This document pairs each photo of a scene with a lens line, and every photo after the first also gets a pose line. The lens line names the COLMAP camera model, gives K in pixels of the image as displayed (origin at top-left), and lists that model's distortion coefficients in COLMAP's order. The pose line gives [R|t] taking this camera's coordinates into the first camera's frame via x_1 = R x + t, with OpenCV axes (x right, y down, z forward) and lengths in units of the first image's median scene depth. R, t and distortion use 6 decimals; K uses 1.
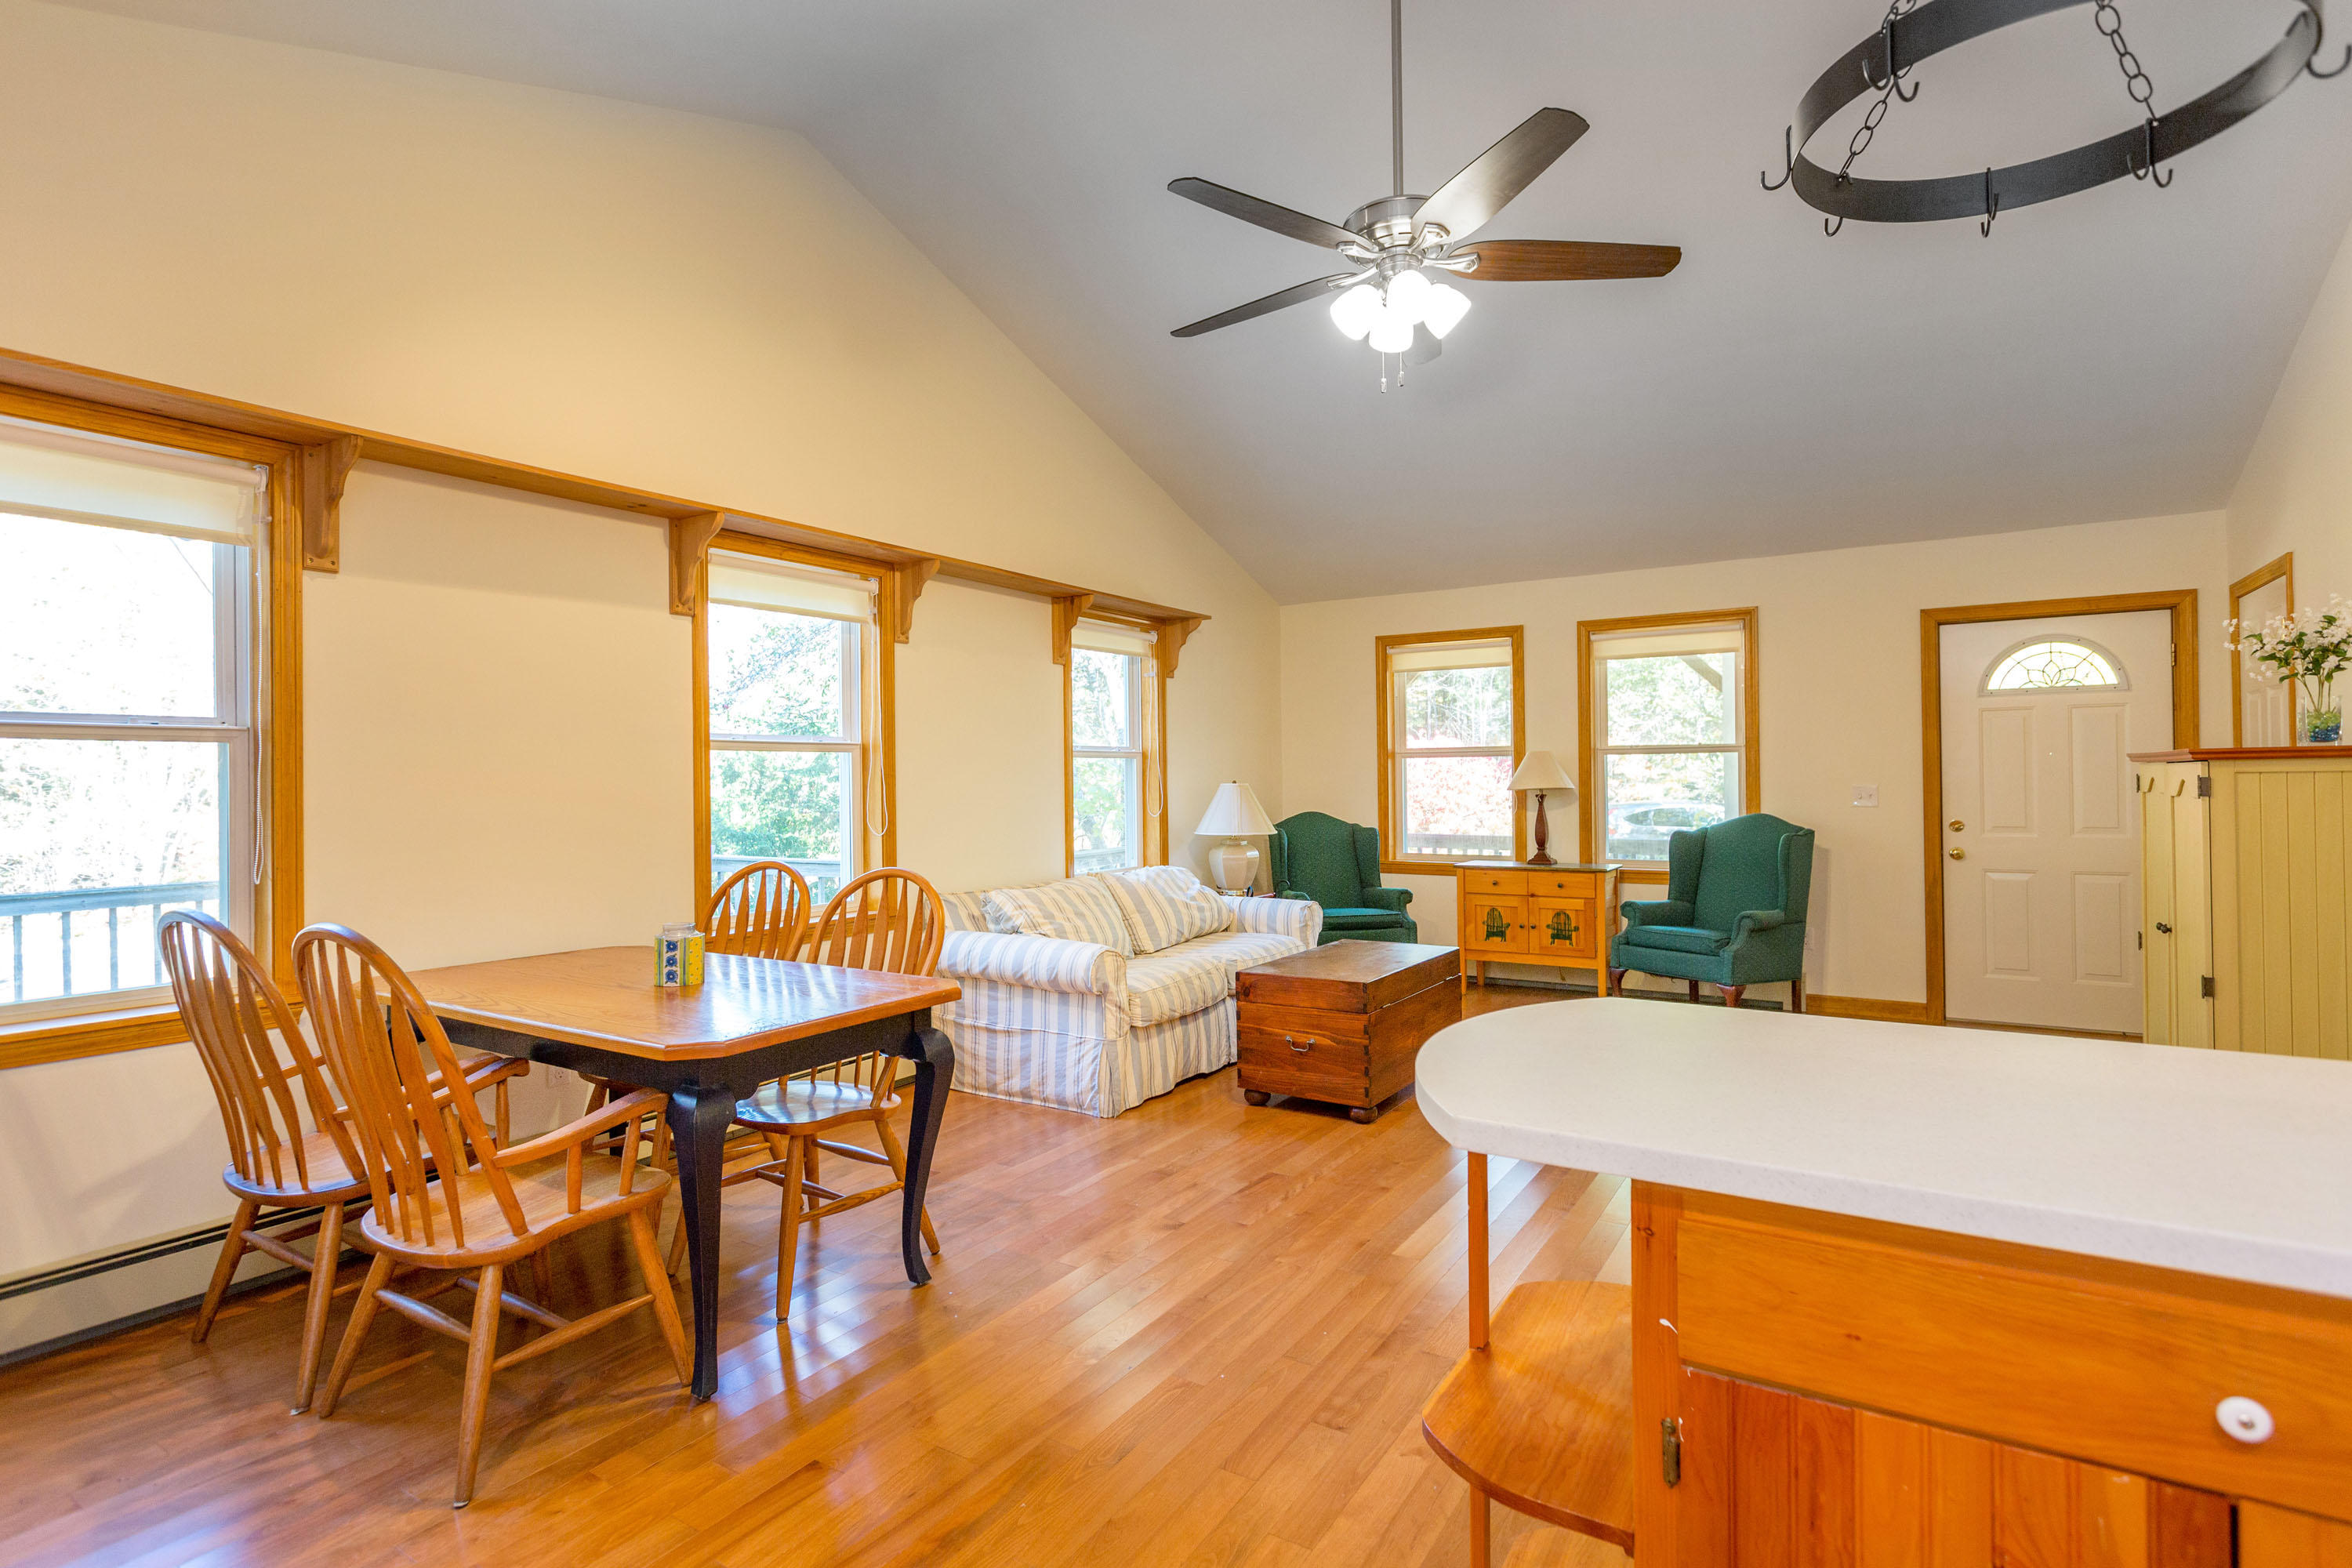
lens RADIAL K [[1153.9, 0, 1176.0], [0, 1153.9, 784.0], [0, 0, 1]] dist [0.096537, 0.000107]
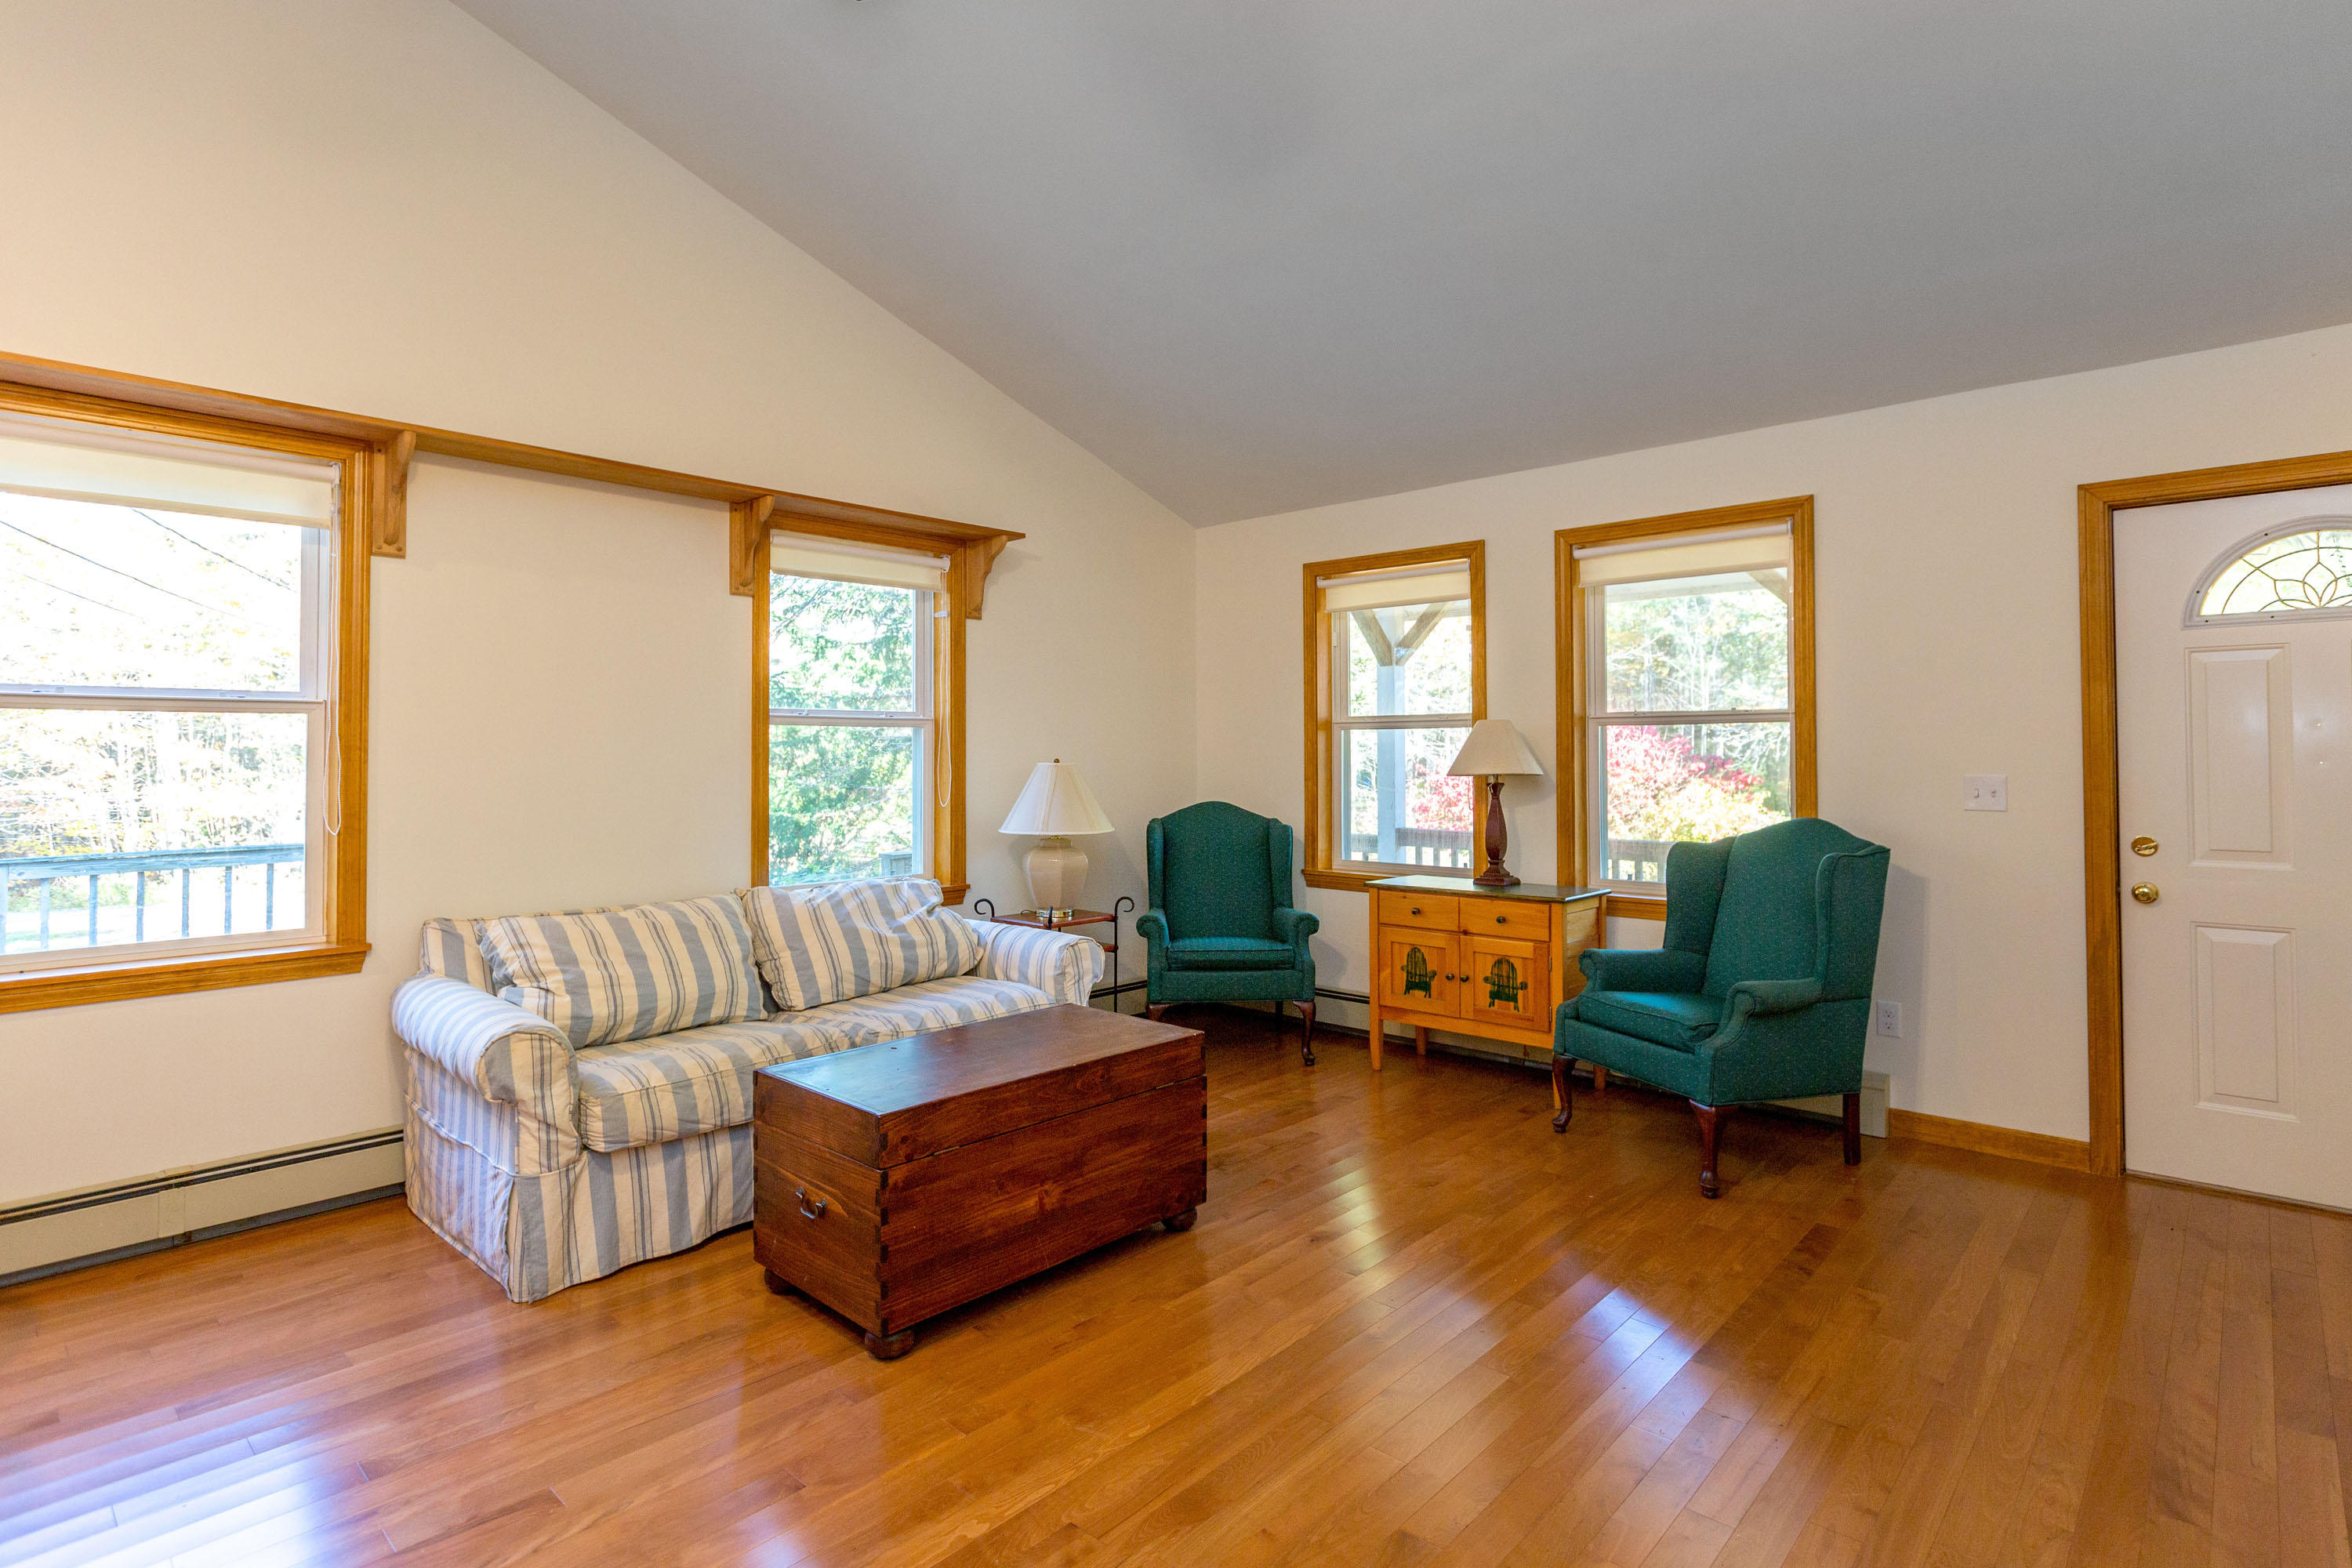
lens RADIAL K [[1144.2, 0, 1170.7], [0, 1144.2, 742.2], [0, 0, 1]] dist [0.031672, -0.000131]
pose [[0.979215, 0.005330, -0.202754, 0.272529], [-0.009121, 0.999801, -0.017766, -0.001355], [0.202619, 0.019246, 0.979069, 0.310376]]
